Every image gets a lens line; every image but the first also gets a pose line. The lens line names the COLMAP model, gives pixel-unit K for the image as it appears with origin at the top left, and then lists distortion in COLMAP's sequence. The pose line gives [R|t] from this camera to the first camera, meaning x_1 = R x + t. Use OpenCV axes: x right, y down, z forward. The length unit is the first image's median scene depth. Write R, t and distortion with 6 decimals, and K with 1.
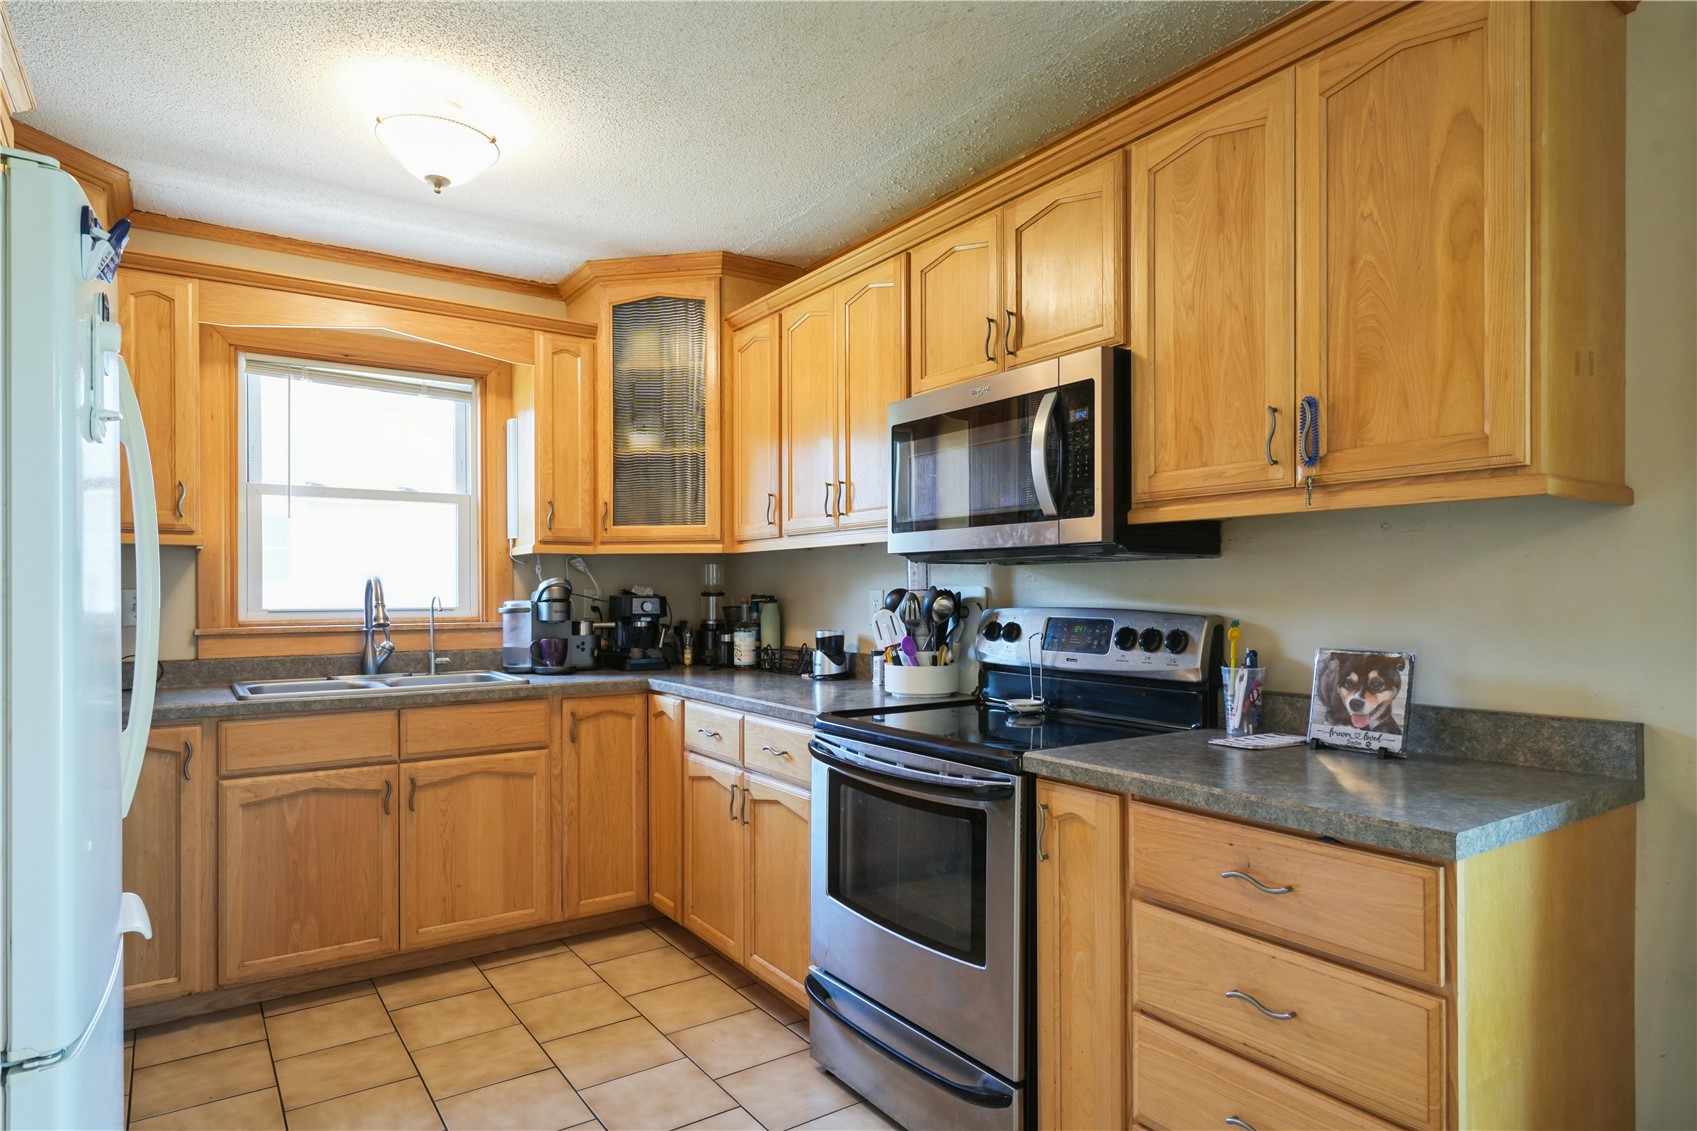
lens RADIAL K [[970.4, 0, 850.9], [0, 970.4, 582.7], [0, 0, 1]] dist [0.004295, -0.000314]
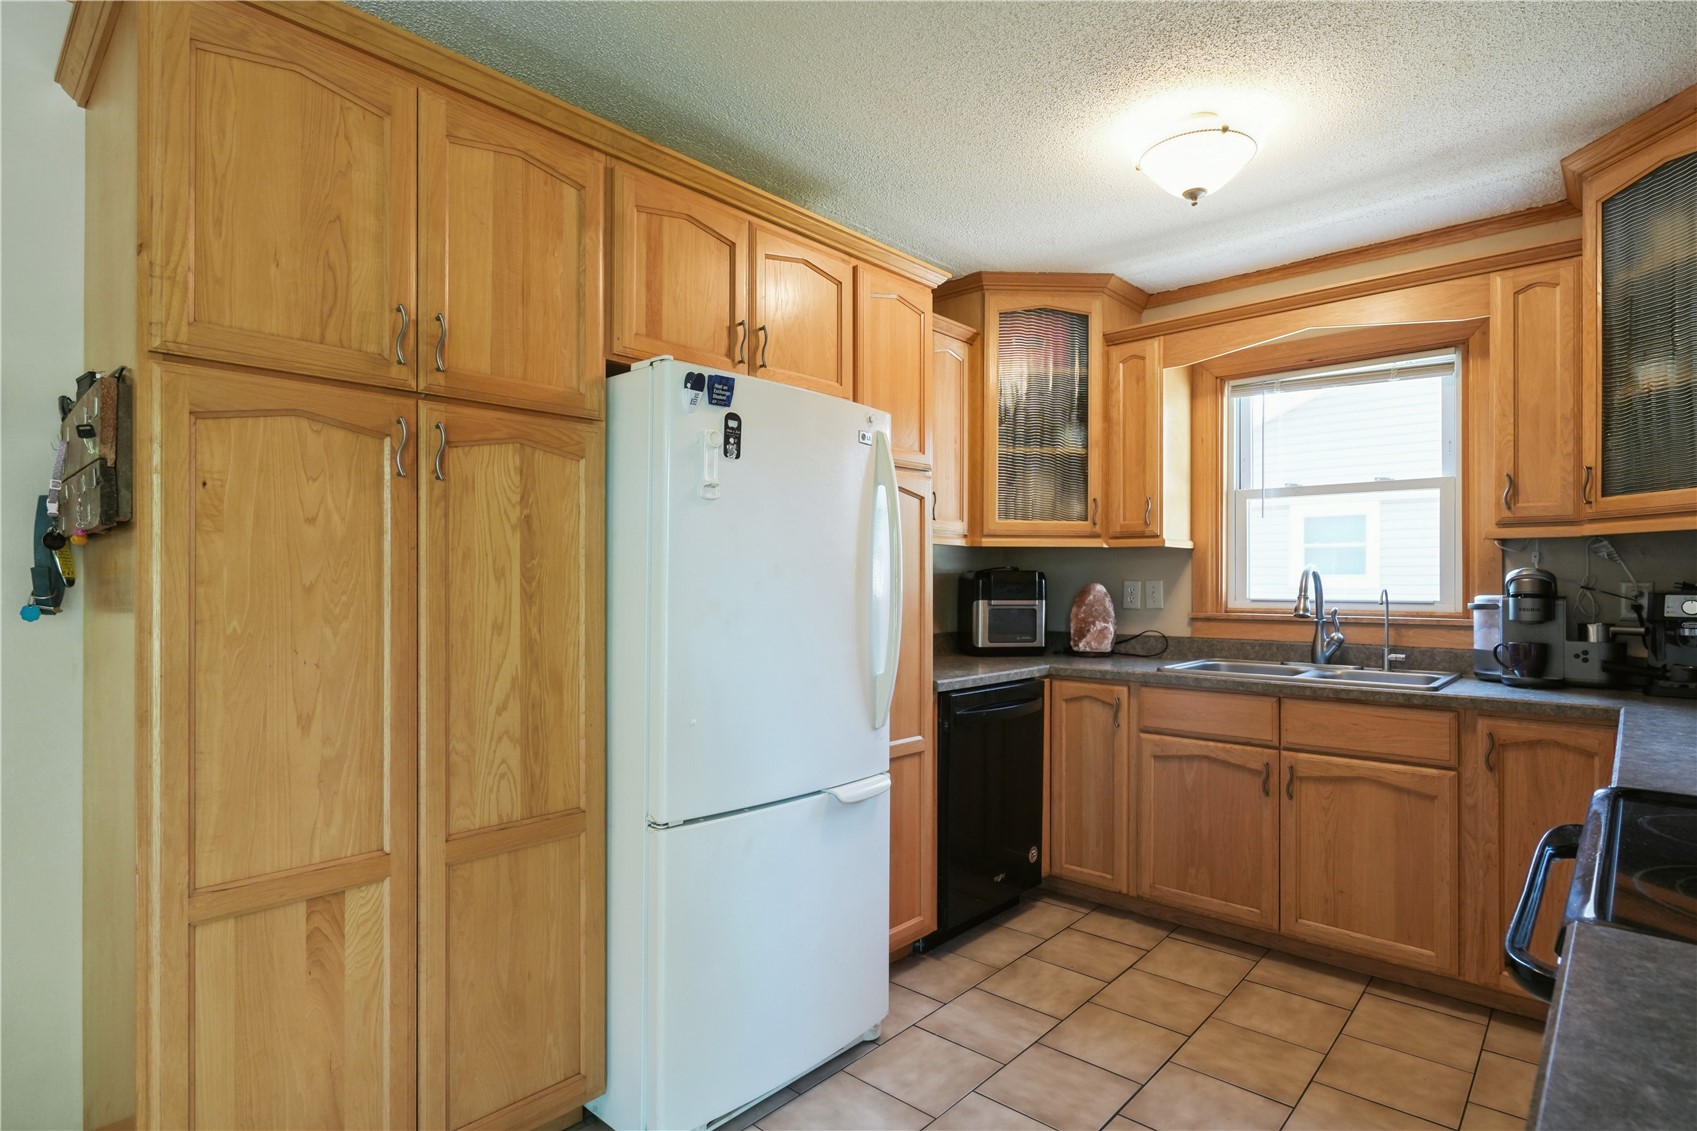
lens RADIAL K [[863.8, 0, 850.0], [0, 863.8, 572.6], [0, 0, 1]] dist [-0.006668, -0.000700]
pose [[0.219831, -0.007862, -0.975506, 0.314686], [0.005004, 0.999963, -0.006932, 0.001509], [0.975525, -0.003358, 0.219862, 0.337752]]
